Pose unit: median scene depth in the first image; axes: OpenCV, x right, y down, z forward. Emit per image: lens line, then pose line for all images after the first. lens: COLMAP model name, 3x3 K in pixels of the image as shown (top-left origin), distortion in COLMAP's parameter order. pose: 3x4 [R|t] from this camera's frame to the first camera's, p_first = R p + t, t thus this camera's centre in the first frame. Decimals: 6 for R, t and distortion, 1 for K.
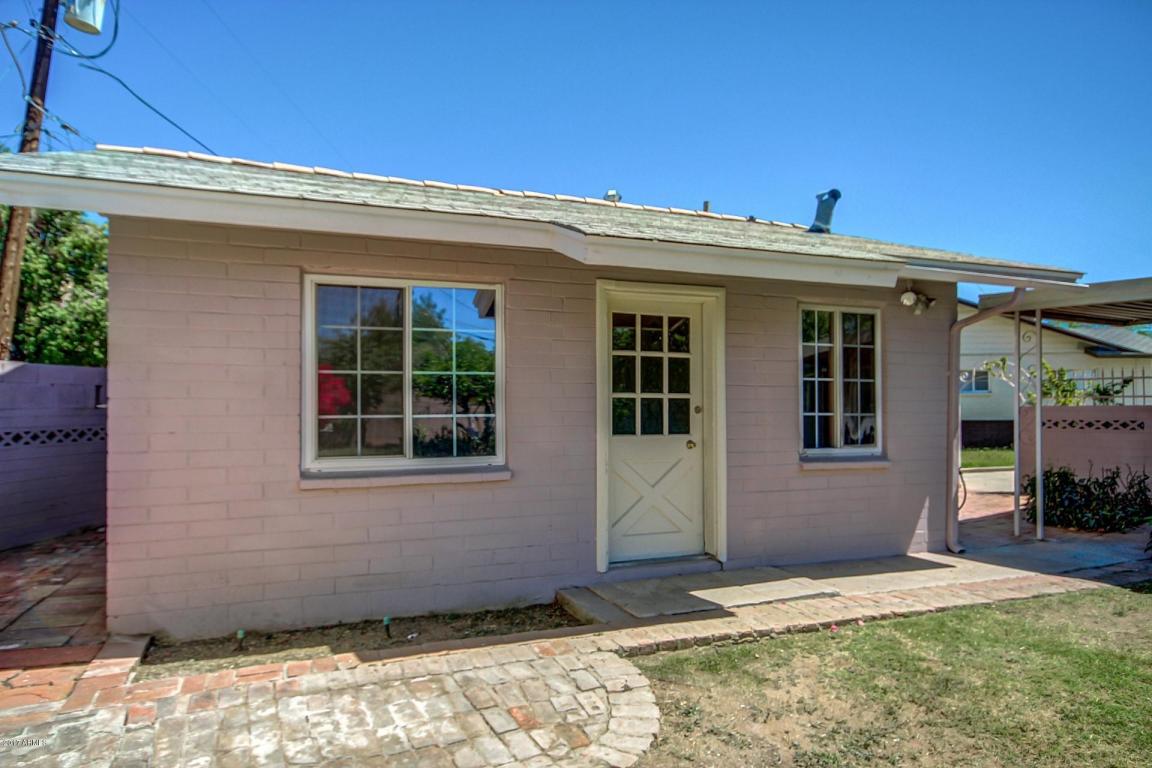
lens RADIAL K [[725.5, 0, 576.3], [0, 725.5, 379.1], [0, 0, 1]] dist [0.011811, 0.003369]
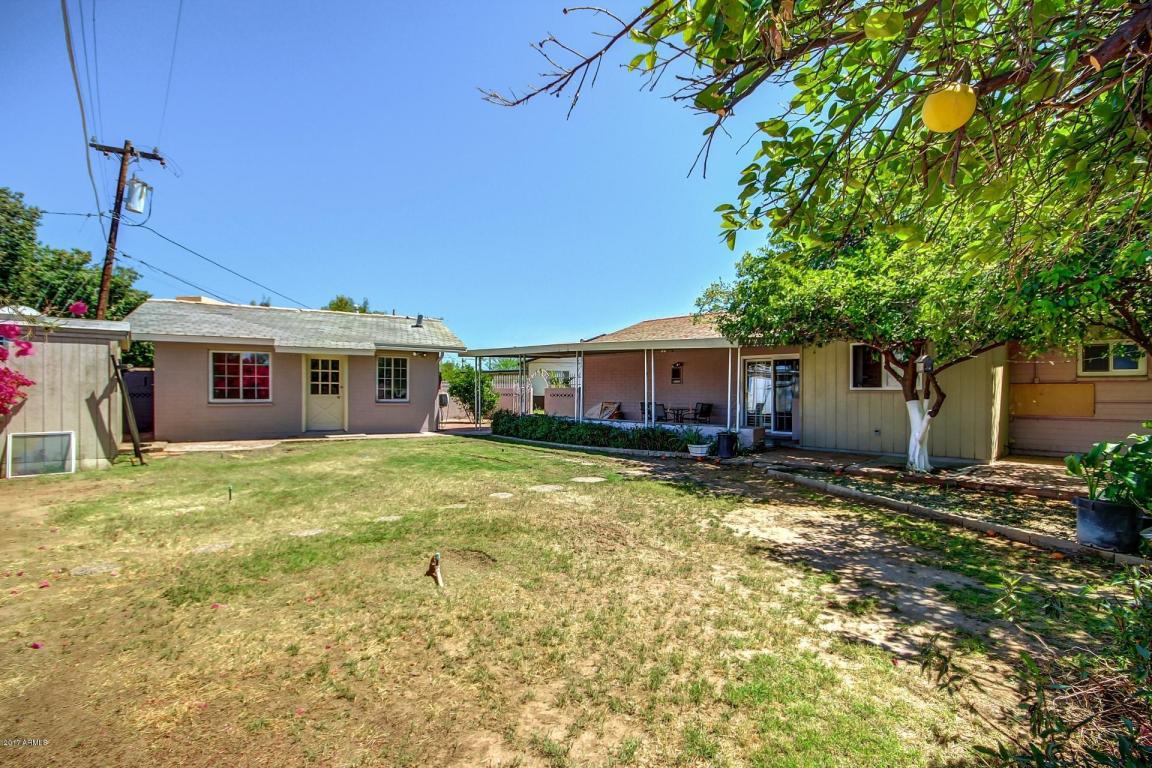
lens RADIAL K [[539.8, 0, 575.6], [0, 539.8, 396.6], [0, 0, 1]] dist [-0.009864, 0.000095]
pose [[0.993640, 0.001408, 0.112597, 0.992168], [-0.005745, 0.999253, 0.038211, -0.016624], [-0.112459, -0.038614, 0.992906, -1.649631]]
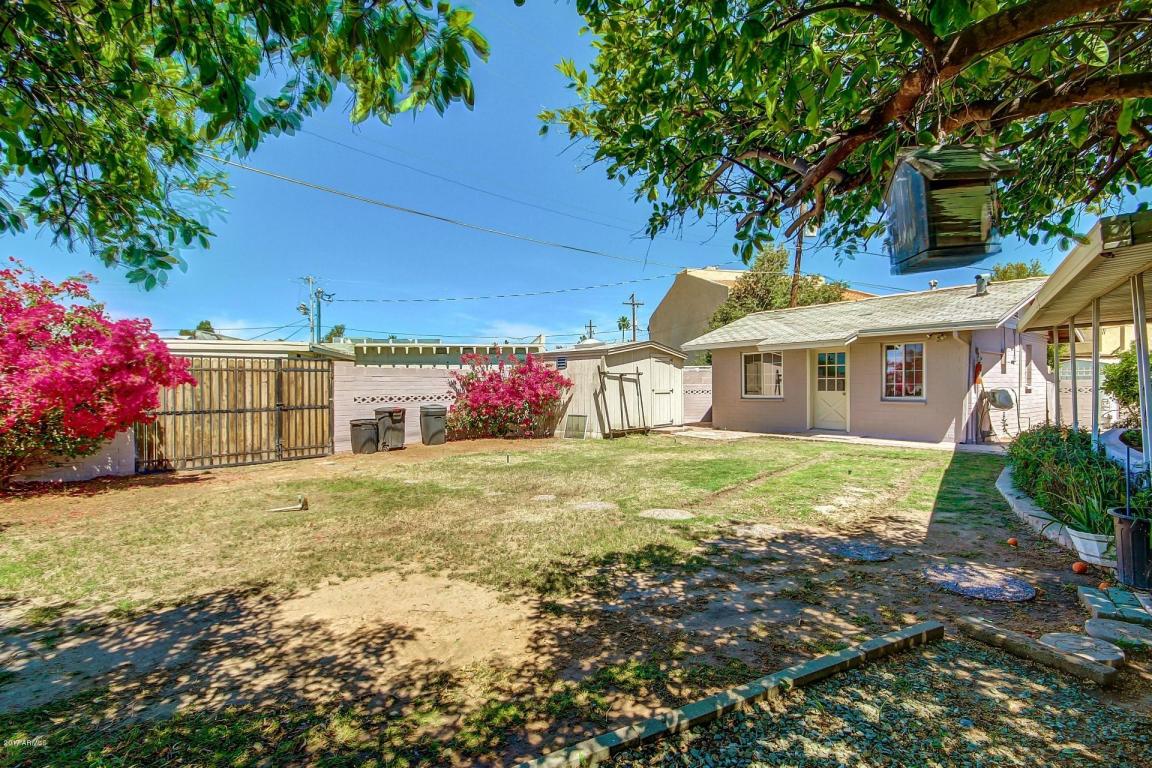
lens RADIAL K [[537.6, 0, 580.9], [0, 537.6, 393.5], [0, 0, 1]] dist [0.027478, -0.021581]
pose [[0.268138, 0.009831, -0.963330, 2.094652], [0.036170, 0.999140, 0.020264, 0.001306], [0.962701, -0.040277, 0.267552, -0.689897]]
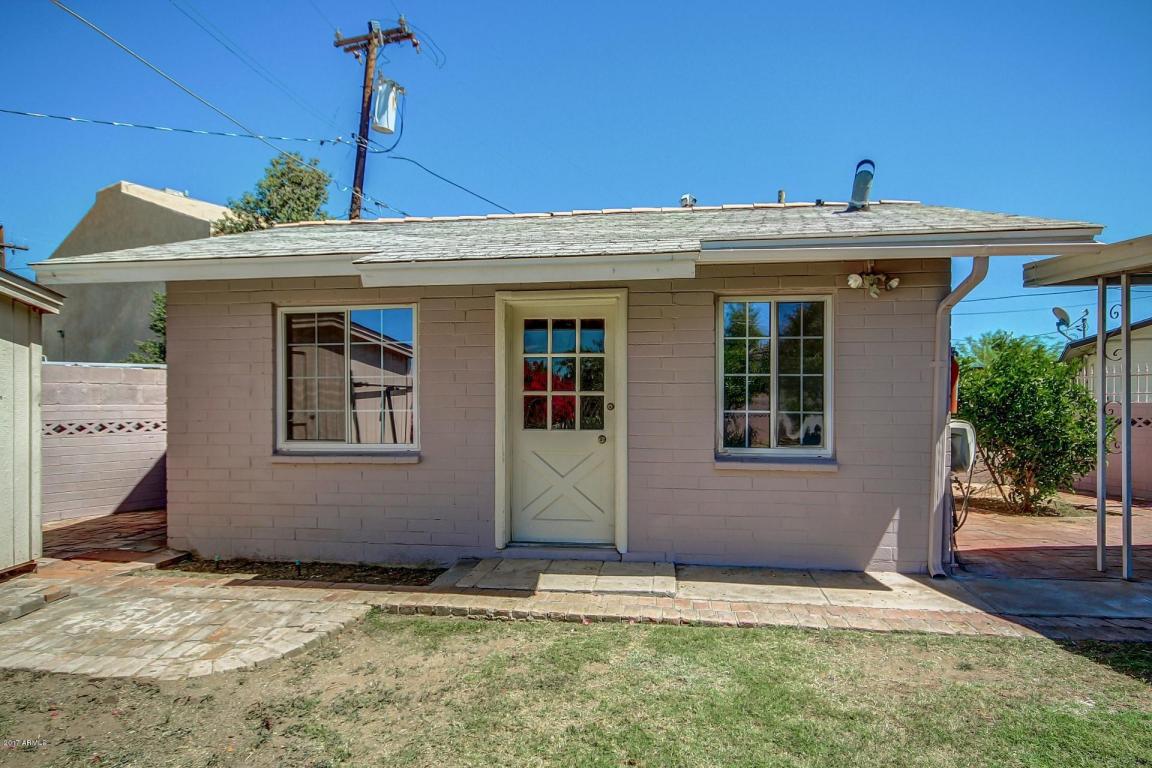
lens RADIAL K [[668.5, 0, 576.0], [0, 668.5, 384.0], [0, 0, 1]] dist [0.011301, 0.000822]
pose [[0.869875, -0.012372, -0.493118, 0.617723], [0.017969, 0.999817, 0.006613, 0.002542], [0.492946, -0.014613, 0.869937, 0.138752]]
